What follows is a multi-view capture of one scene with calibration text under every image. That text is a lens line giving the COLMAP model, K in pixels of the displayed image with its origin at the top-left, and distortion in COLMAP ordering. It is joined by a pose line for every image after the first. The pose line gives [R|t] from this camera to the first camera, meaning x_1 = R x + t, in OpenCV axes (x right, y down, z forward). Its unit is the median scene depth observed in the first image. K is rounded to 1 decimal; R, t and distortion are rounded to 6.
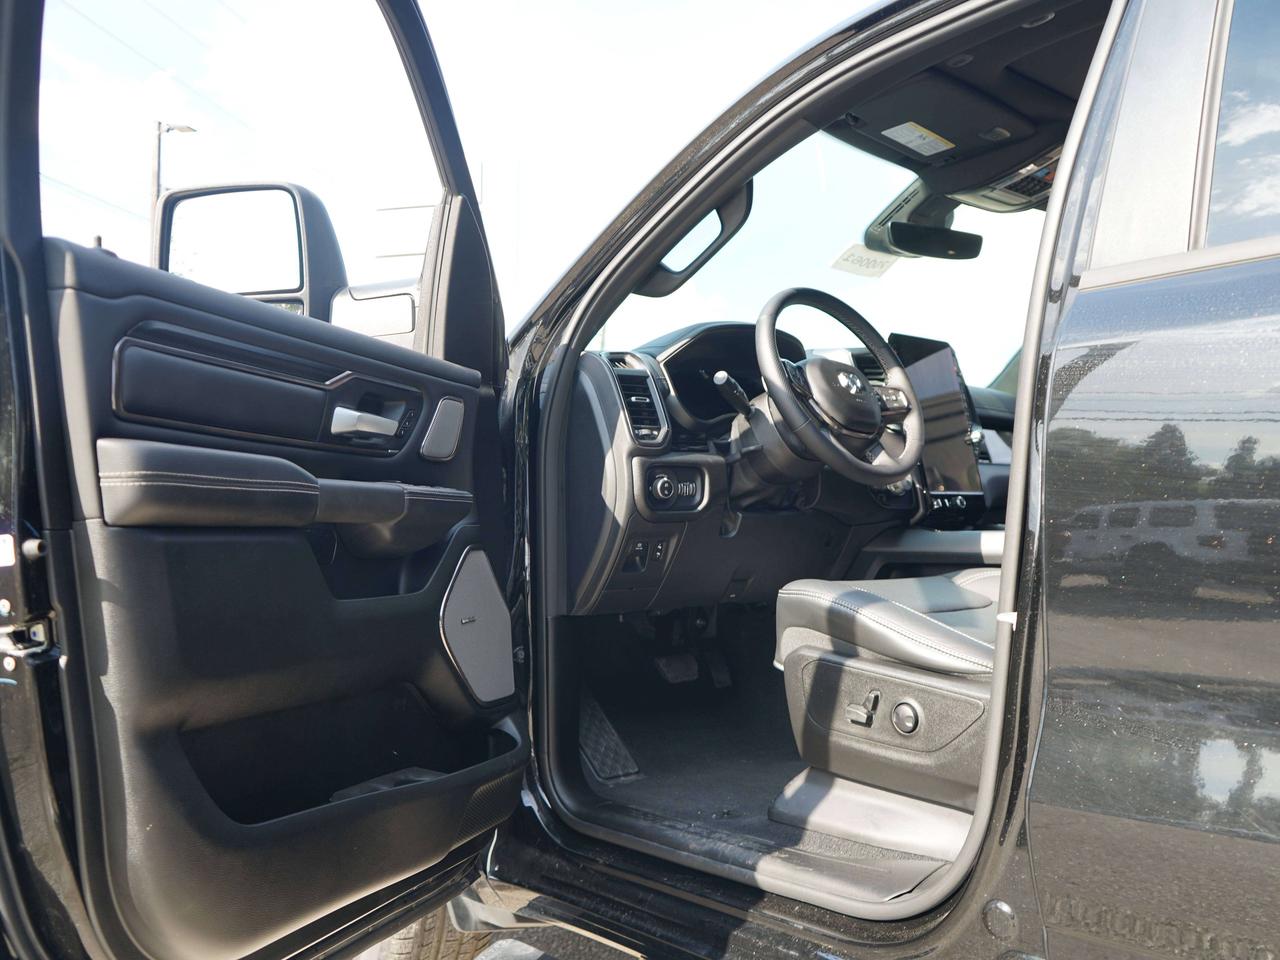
lens RADIAL K [[1160.0, 0, 640.0], [0, 1160.0, 480.0], [0, 0, 1]] dist [-0.003610, 0.001727]
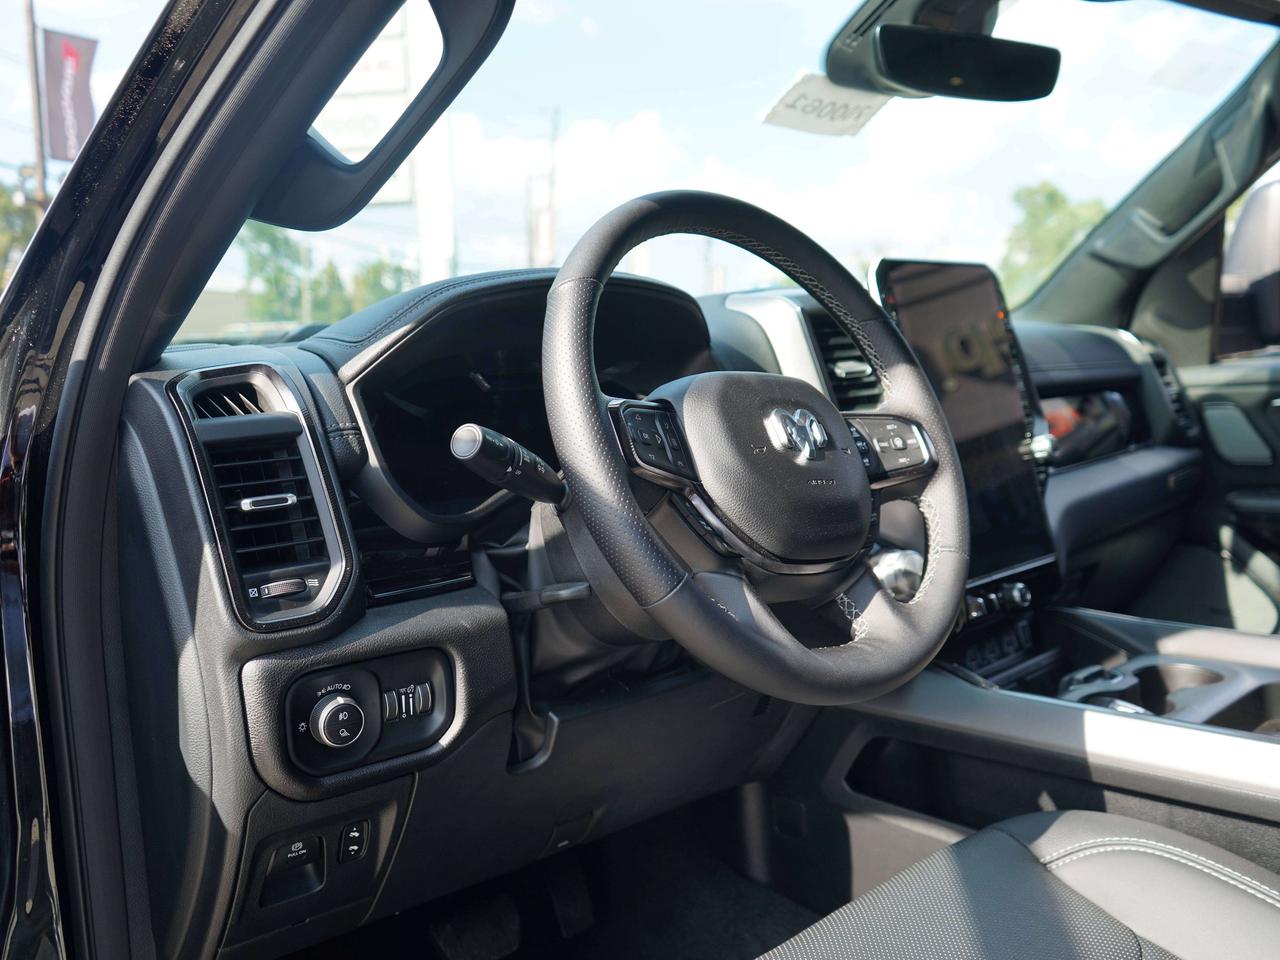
lens RADIAL K [[1098.5, 0, 640.0], [0, 1098.5, 480.0], [0, 0, 1]] dist [-0.003207, -0.000372]
pose [[0.998999, -0.041362, 0.017009, 0.117719], [0.038426, 0.988428, 0.146745, -0.123258], [-0.022882, -0.145945, 0.989028, 0.608741]]
